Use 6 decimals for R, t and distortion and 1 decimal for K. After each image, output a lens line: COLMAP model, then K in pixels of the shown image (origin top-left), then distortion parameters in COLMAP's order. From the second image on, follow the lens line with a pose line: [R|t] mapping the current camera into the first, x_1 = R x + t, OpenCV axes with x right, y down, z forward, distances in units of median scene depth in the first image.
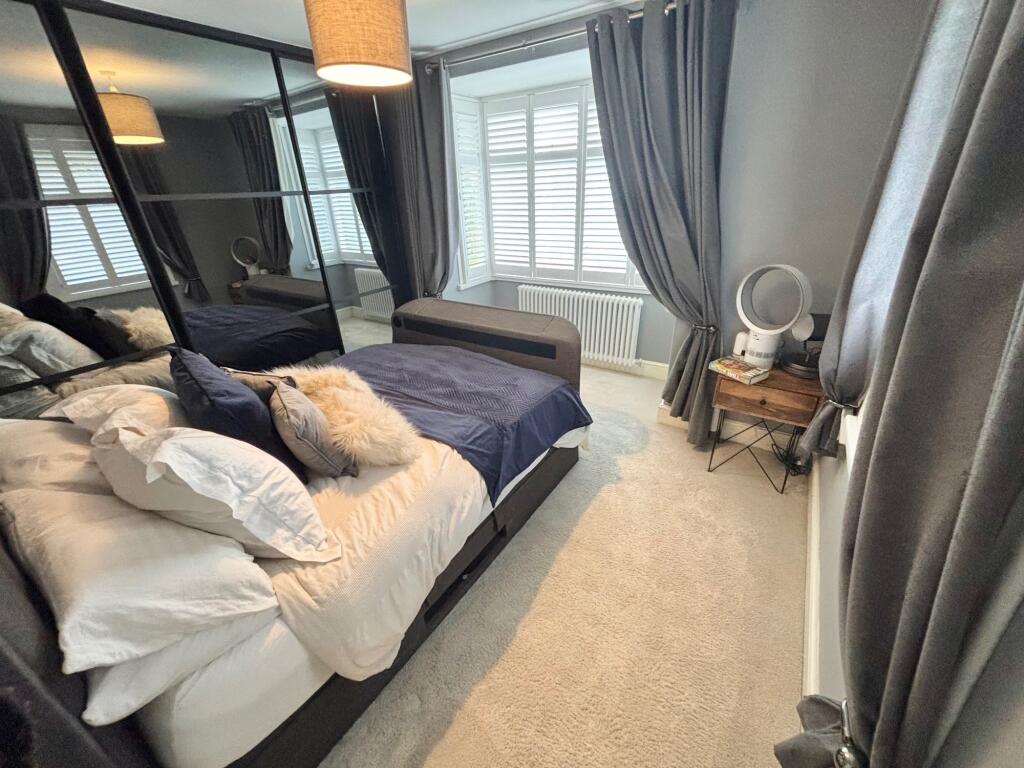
lens RADIAL K [[408.5, 0, 519.5], [0, 408.5, 382.5], [0, 0, 1]] dist [0.000143, 0.000702]
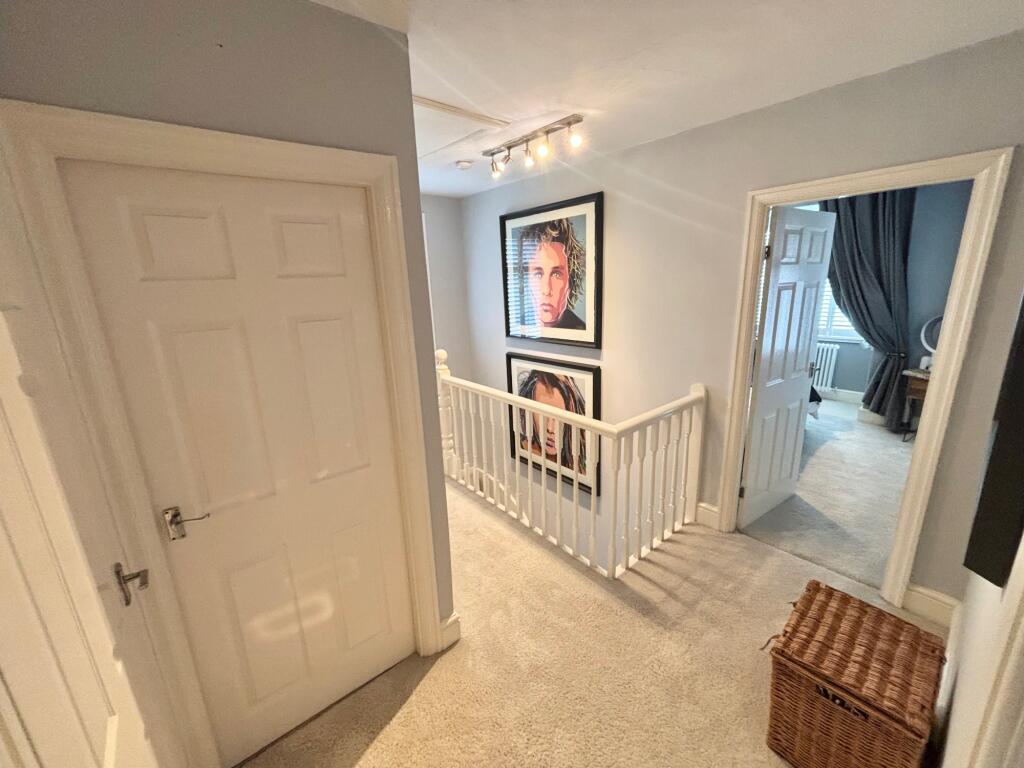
lens RADIAL K [[408.5, 0, 515.9], [0, 408.5, 379.8], [0, 0, 1]] dist [0.000143, 0.000702]
pose [[0.958613, 0.075676, -0.274472, -0.571389], [-0.129784, 0.974192, -0.184680, 0.482541], [0.253412, 0.212658, 0.943694, -0.943557]]
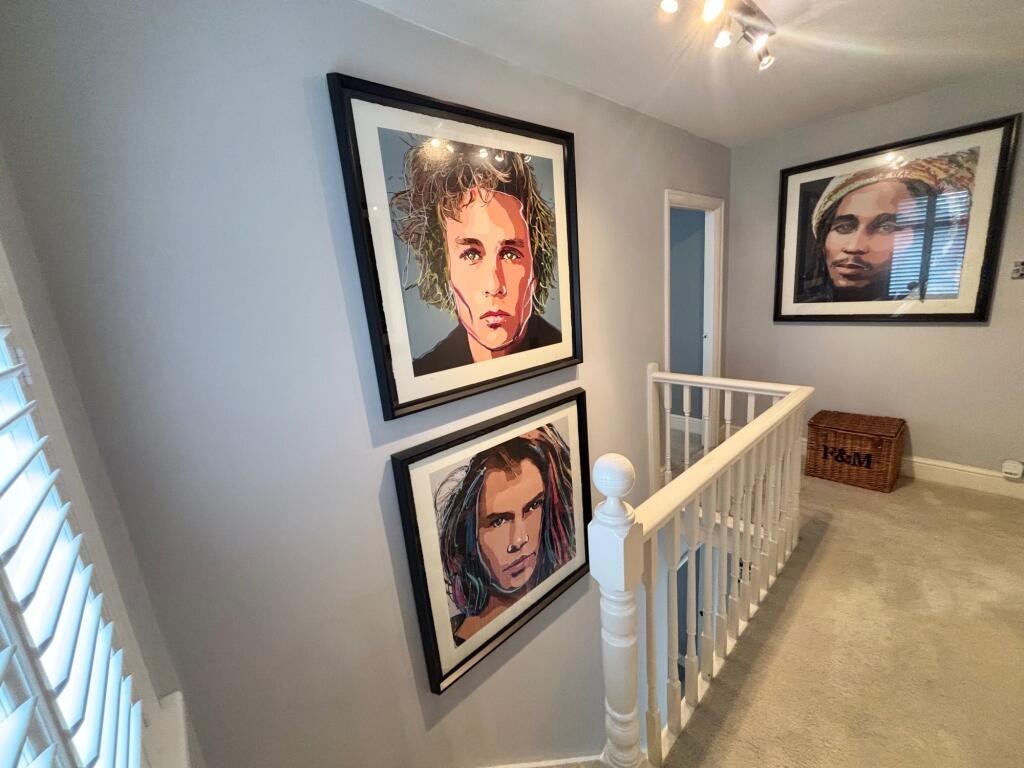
lens RADIAL K [[408.5, 0, 512.9], [0, 408.5, 376.3], [0, 0, 1]] dist [0.000143, 0.000702]
pose [[0.256337, -0.195106, 0.946692, -1.638535], [0.485097, 0.873109, 0.048591, -0.000364], [-0.836045, 0.446782, 0.318455, 0.229485]]
